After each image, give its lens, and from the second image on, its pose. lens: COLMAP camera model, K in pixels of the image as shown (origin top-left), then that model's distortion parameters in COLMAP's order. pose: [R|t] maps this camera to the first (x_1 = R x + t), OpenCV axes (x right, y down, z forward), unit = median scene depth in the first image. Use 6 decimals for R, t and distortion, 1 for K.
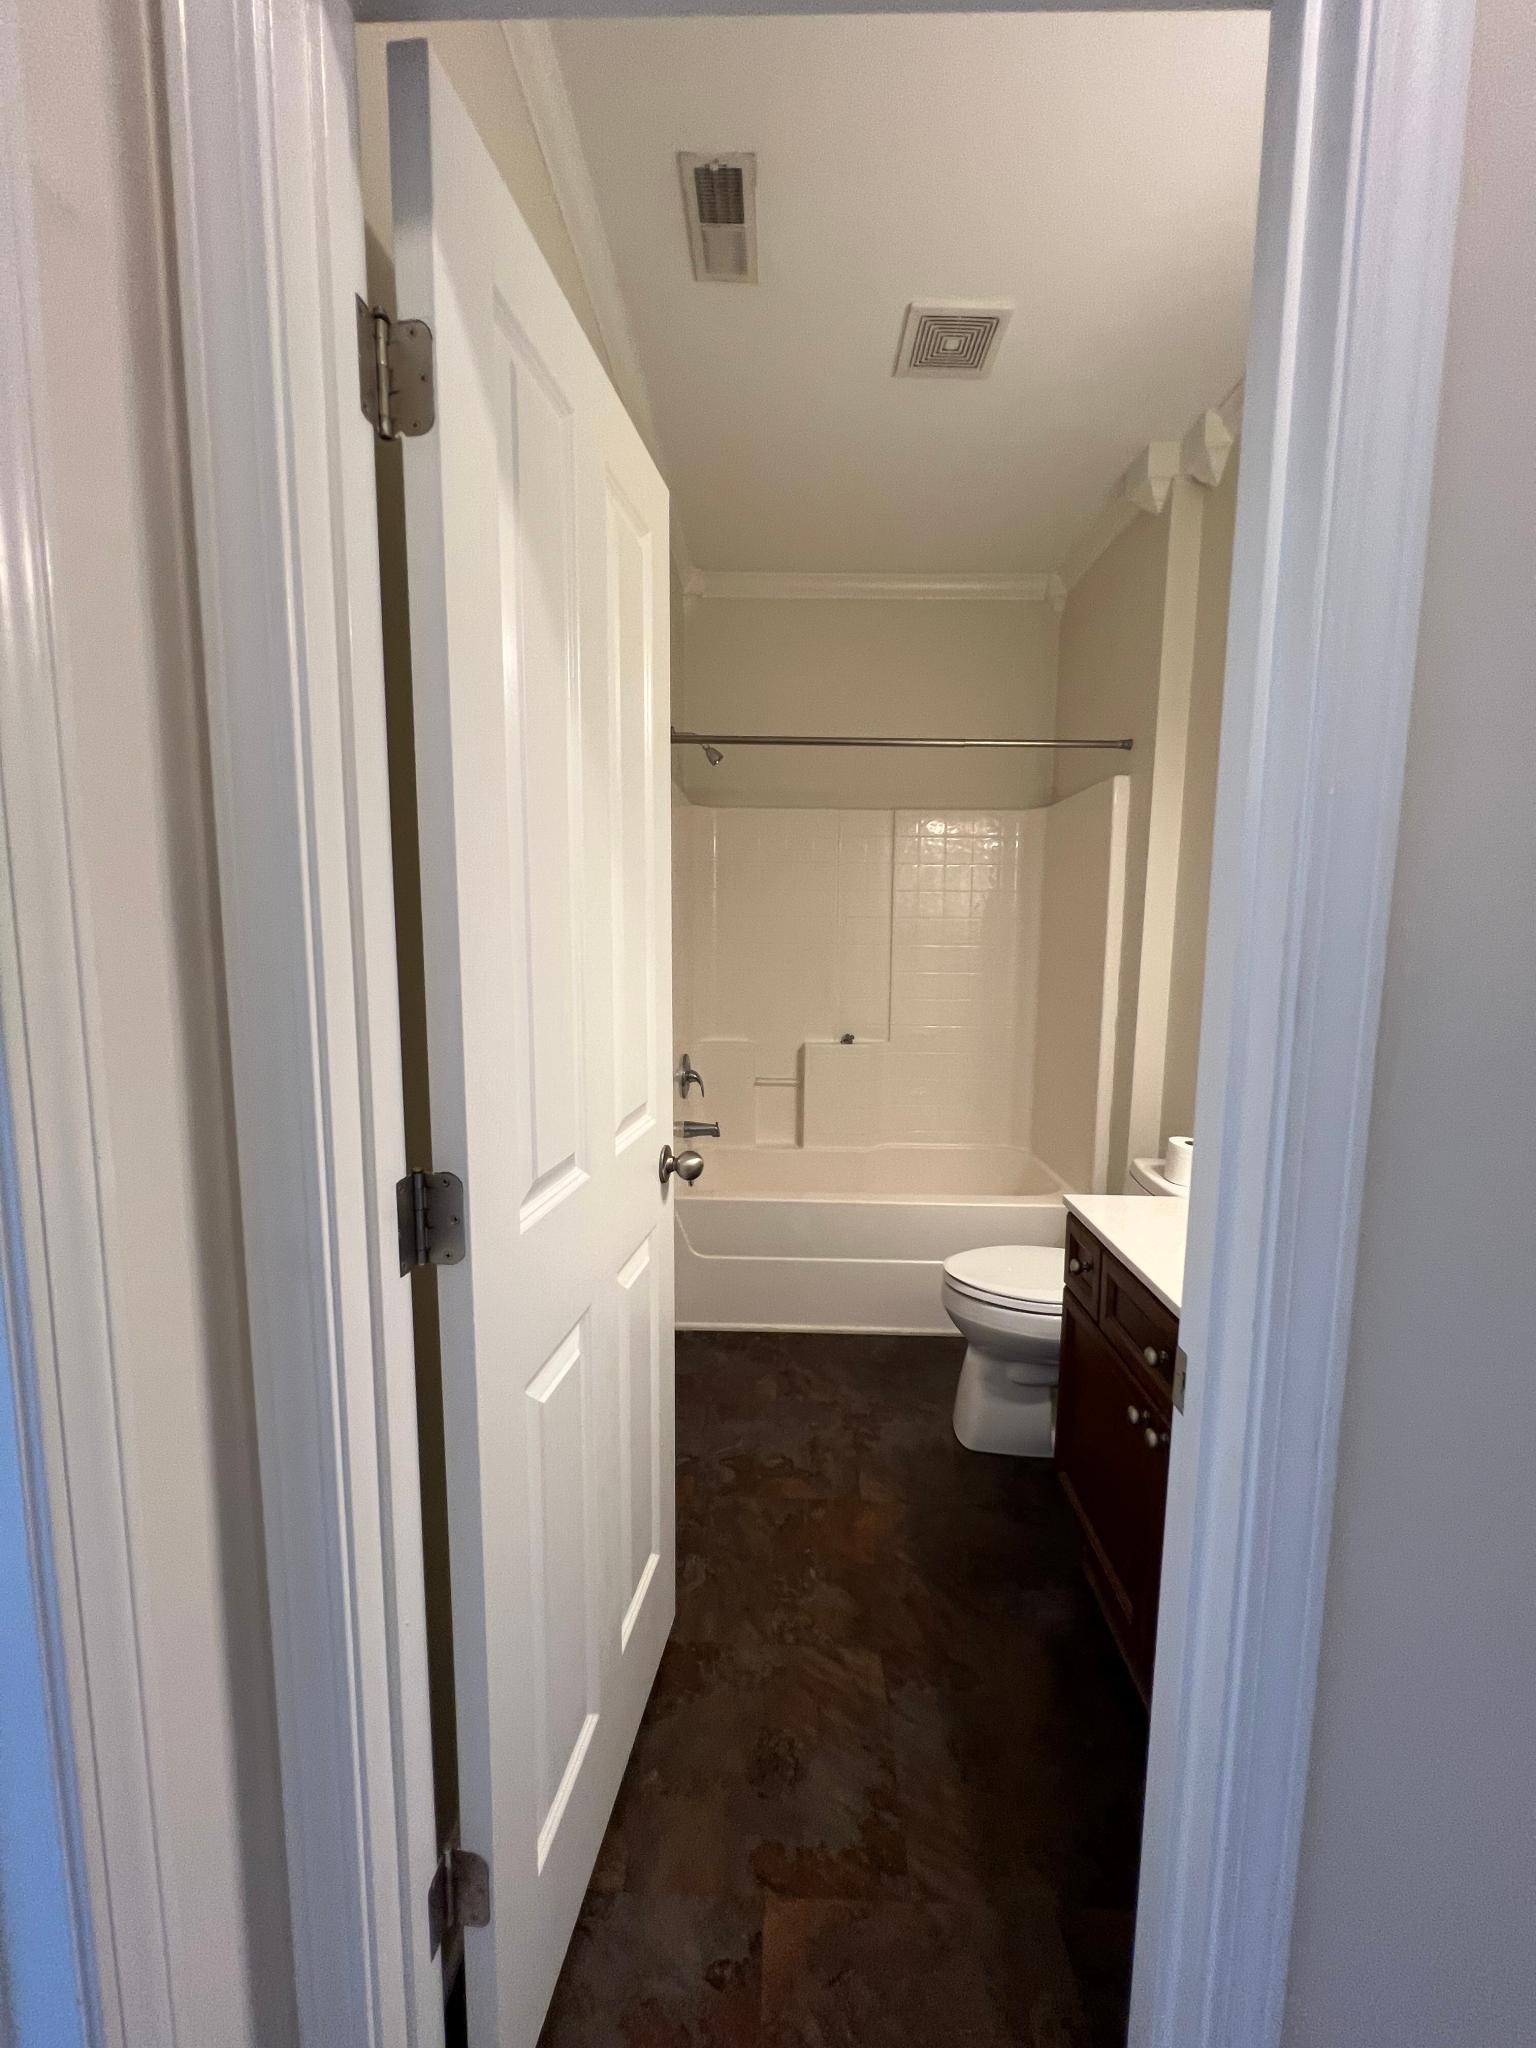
lens RADIAL K [[823.2, 0, 767.5], [0, 823.2, 1027.6], [0, 0, 1]] dist [0.001151, -0.000606]
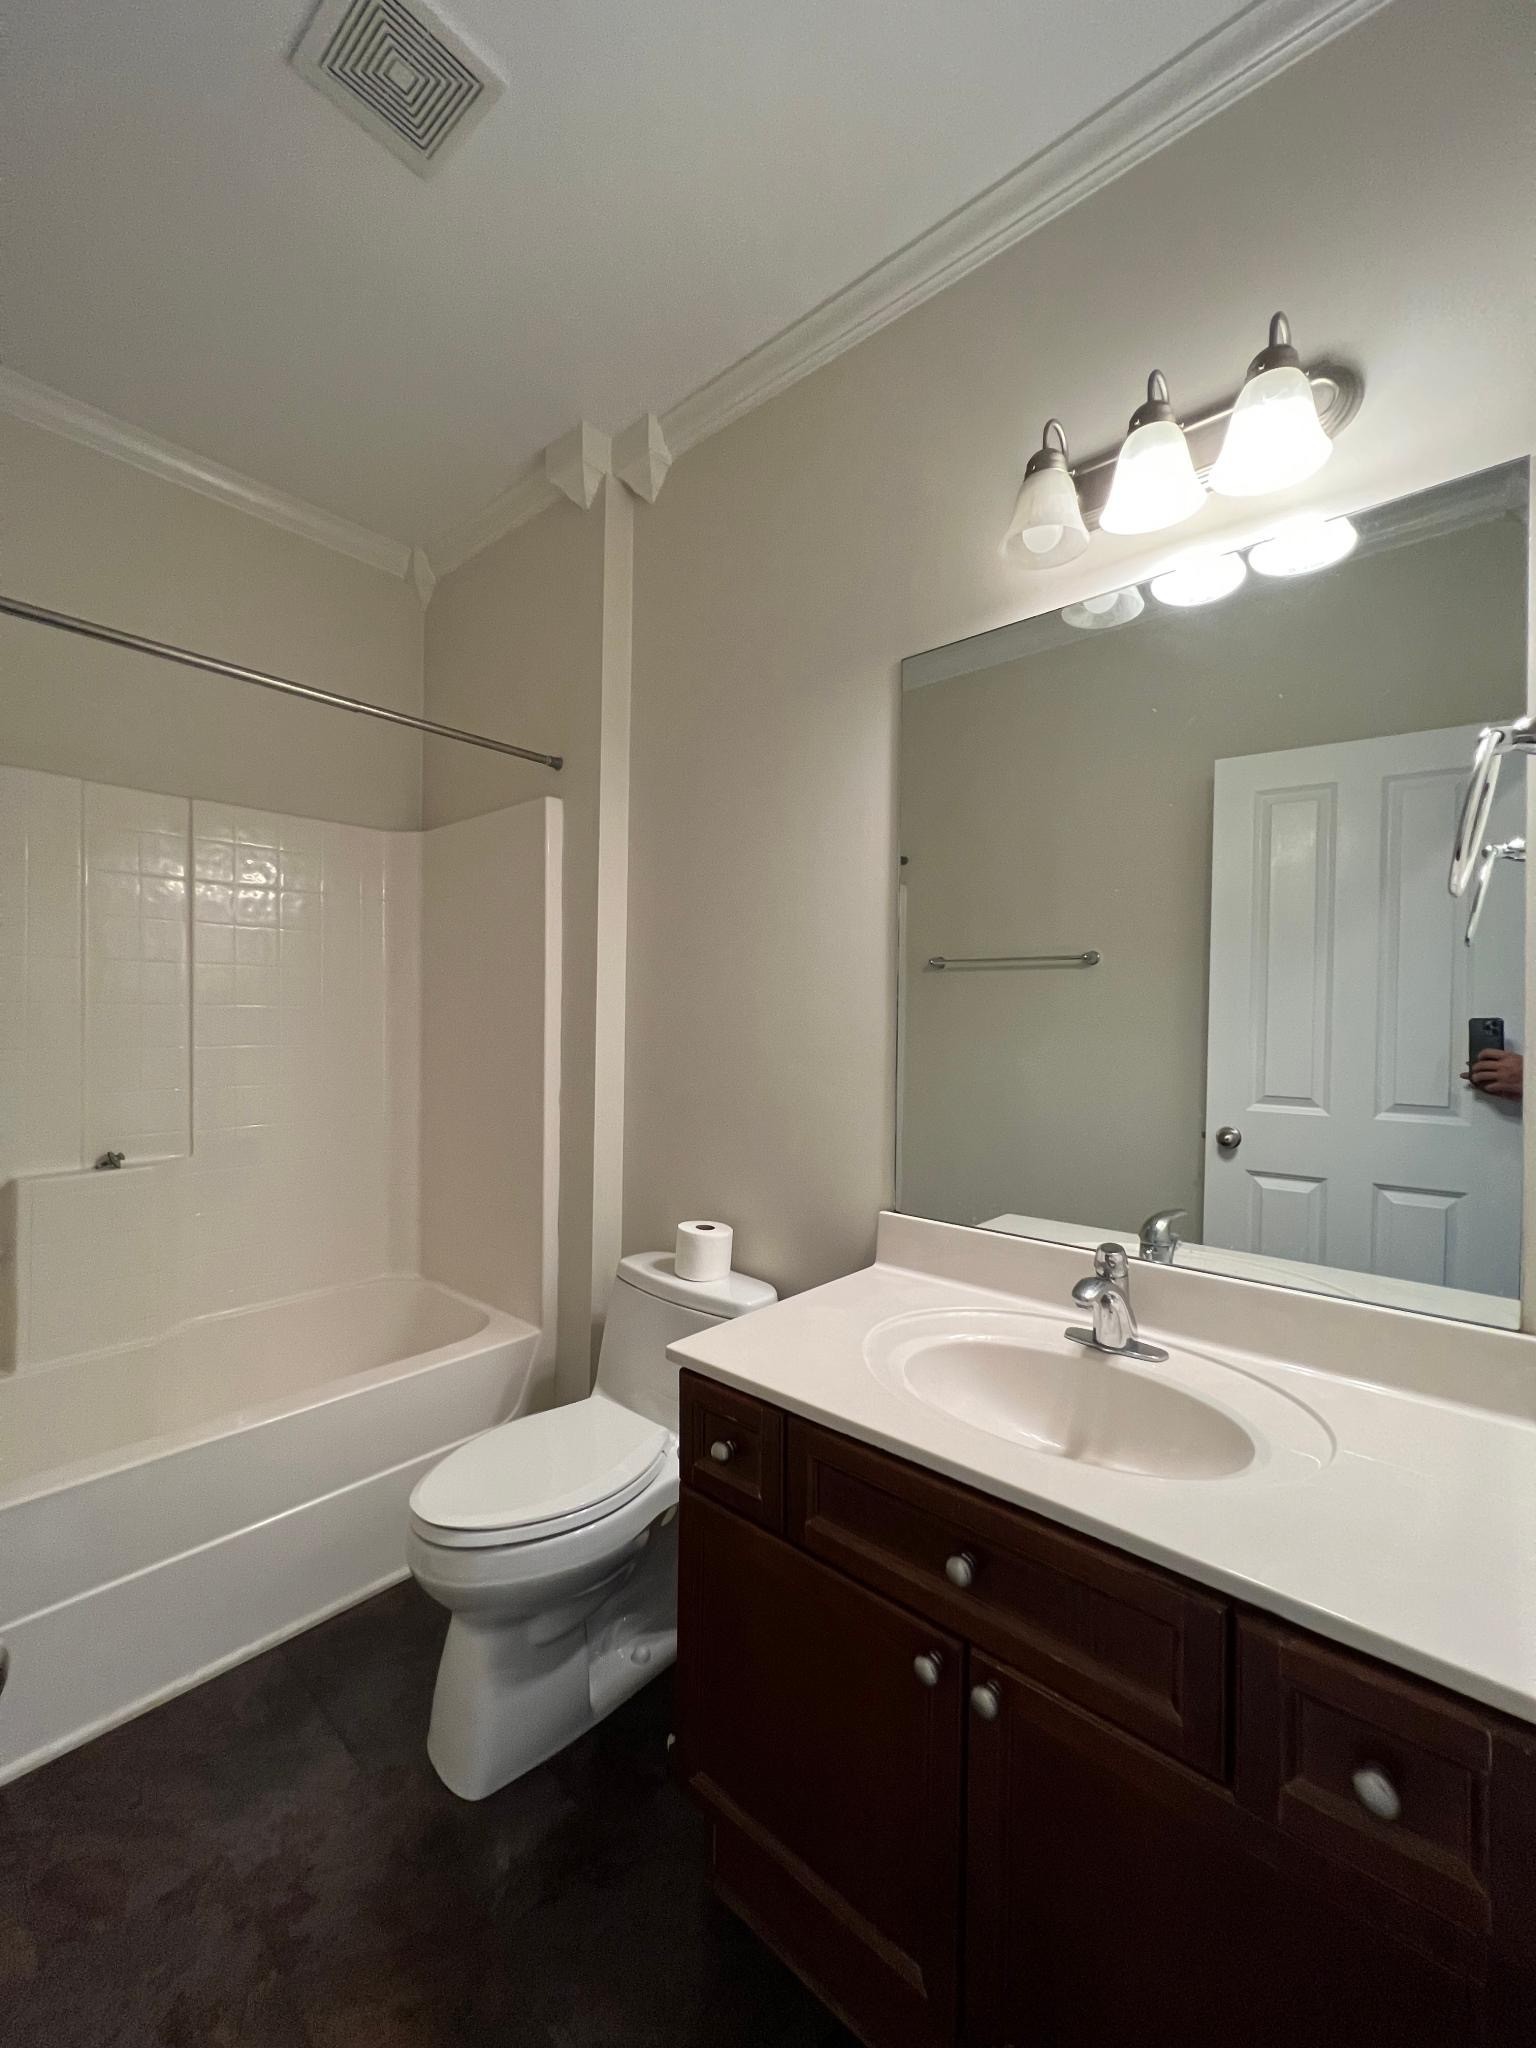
lens RADIAL K [[823.2, 0, 778.5], [0, 823.2, 1017.8], [0, 0, 1]] dist [0.001151, -0.000606]
pose [[0.637311, -0.009598, 0.770547, -0.075932], [0.090498, 0.993935, -0.062469, -0.011247], [-0.765274, 0.109545, 0.634315, 0.339366]]
